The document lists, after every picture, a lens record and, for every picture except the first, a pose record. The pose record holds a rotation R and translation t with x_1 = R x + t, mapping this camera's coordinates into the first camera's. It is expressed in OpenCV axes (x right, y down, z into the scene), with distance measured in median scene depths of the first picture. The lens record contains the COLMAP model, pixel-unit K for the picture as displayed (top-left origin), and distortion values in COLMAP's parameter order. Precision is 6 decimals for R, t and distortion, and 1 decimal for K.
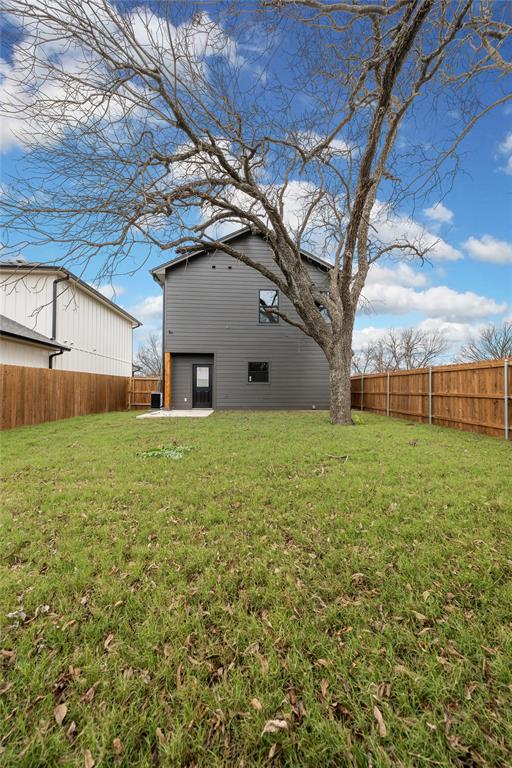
lens RADIAL K [[267.5, 0, 256.0], [0, 267.5, 384.0], [0, 0, 1]] dist [-0.001224, -0.000053]
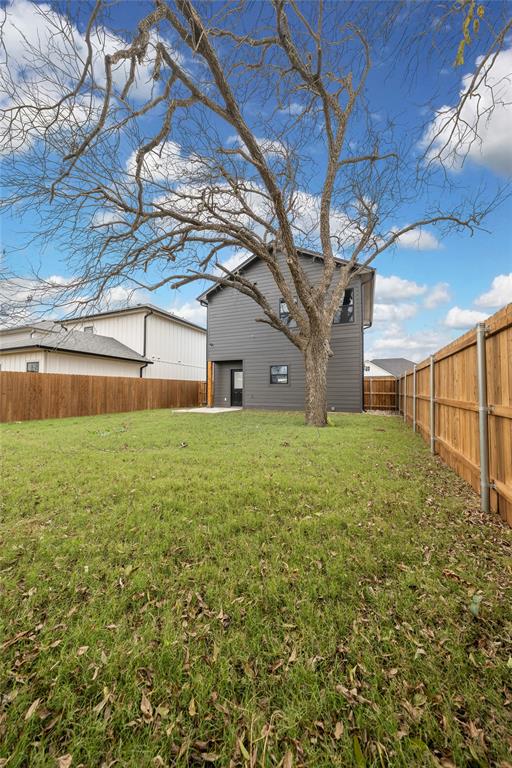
lens RADIAL K [[258.8, 0, 256.0], [0, 258.8, 384.0], [0, 0, 1]] dist [0.000062, -0.000009]
pose [[0.886240, -0.012137, -0.463068, 0.428046], [0.008675, 0.999916, -0.009605, 0.002172], [0.463146, 0.004495, 0.886271, 0.031735]]
